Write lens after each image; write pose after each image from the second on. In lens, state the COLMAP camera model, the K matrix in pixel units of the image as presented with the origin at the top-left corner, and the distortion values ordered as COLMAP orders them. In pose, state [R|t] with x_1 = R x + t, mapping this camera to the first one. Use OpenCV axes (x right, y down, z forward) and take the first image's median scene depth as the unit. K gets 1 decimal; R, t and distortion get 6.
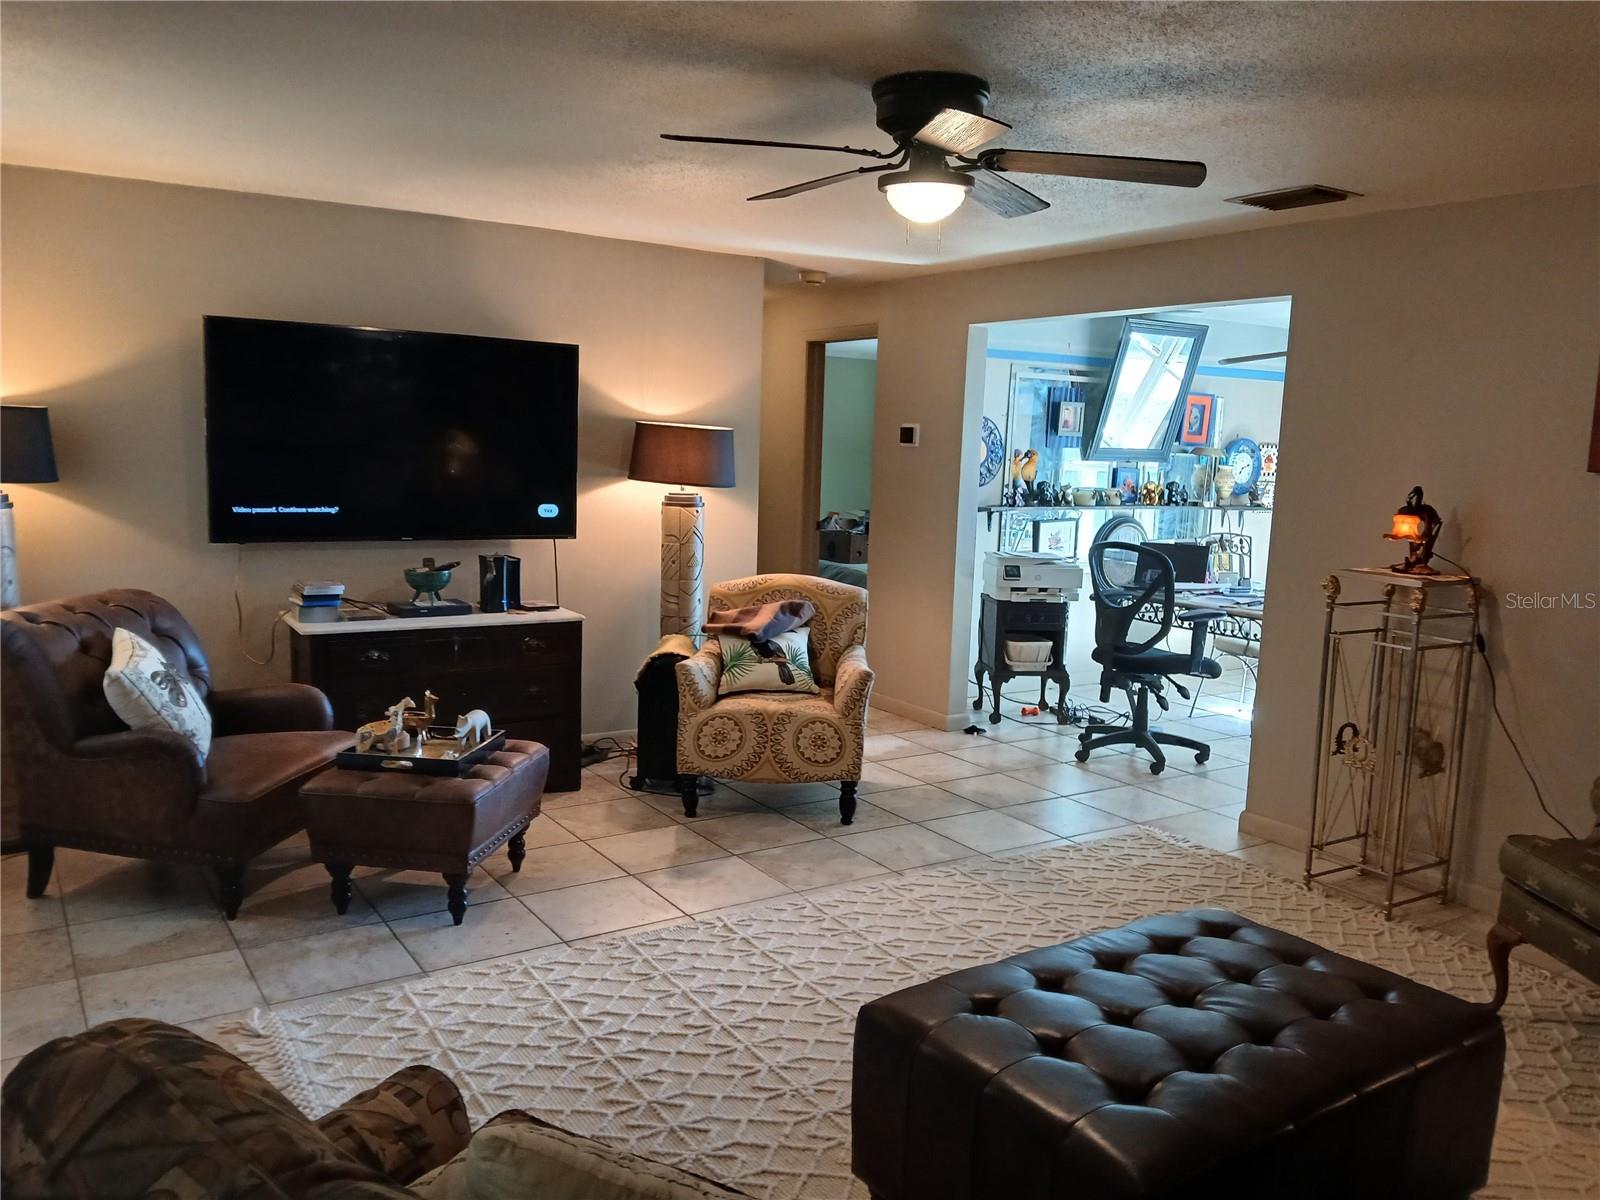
lens RADIAL K [[1260.6, 0, 800.0], [0, 1260.6, 600.0], [0, 0, 1]] dist [0.085311, -0.135152]
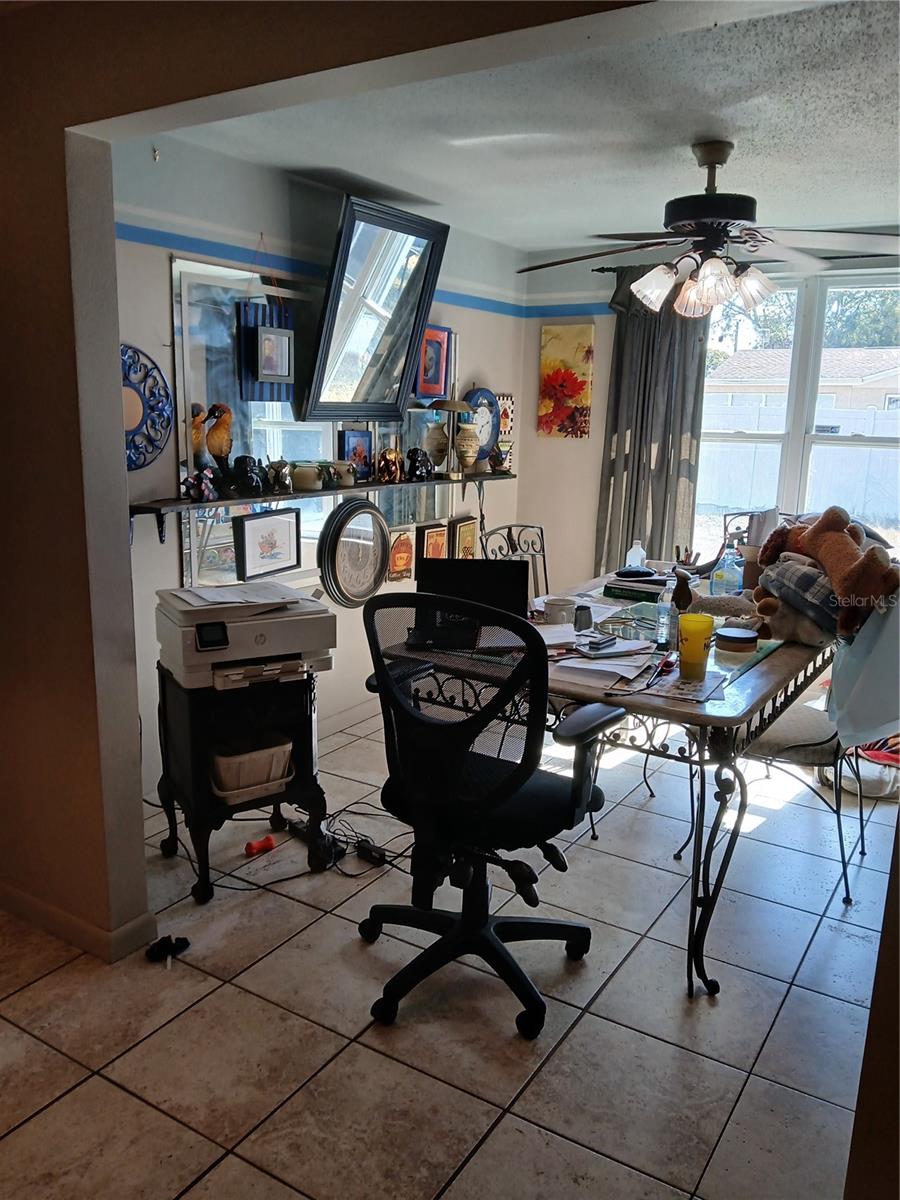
lens RADIAL K [[945.5, 0, 450.1], [0, 945.5, 614.2], [0, 0, 1]] dist [0.085311, -0.135152]
pose [[0.907977, -0.104225, 0.405852, 0.110089], [0.063643, 0.991637, 0.112276, -0.080132], [-0.414160, -0.076114, 0.907016, 0.671712]]
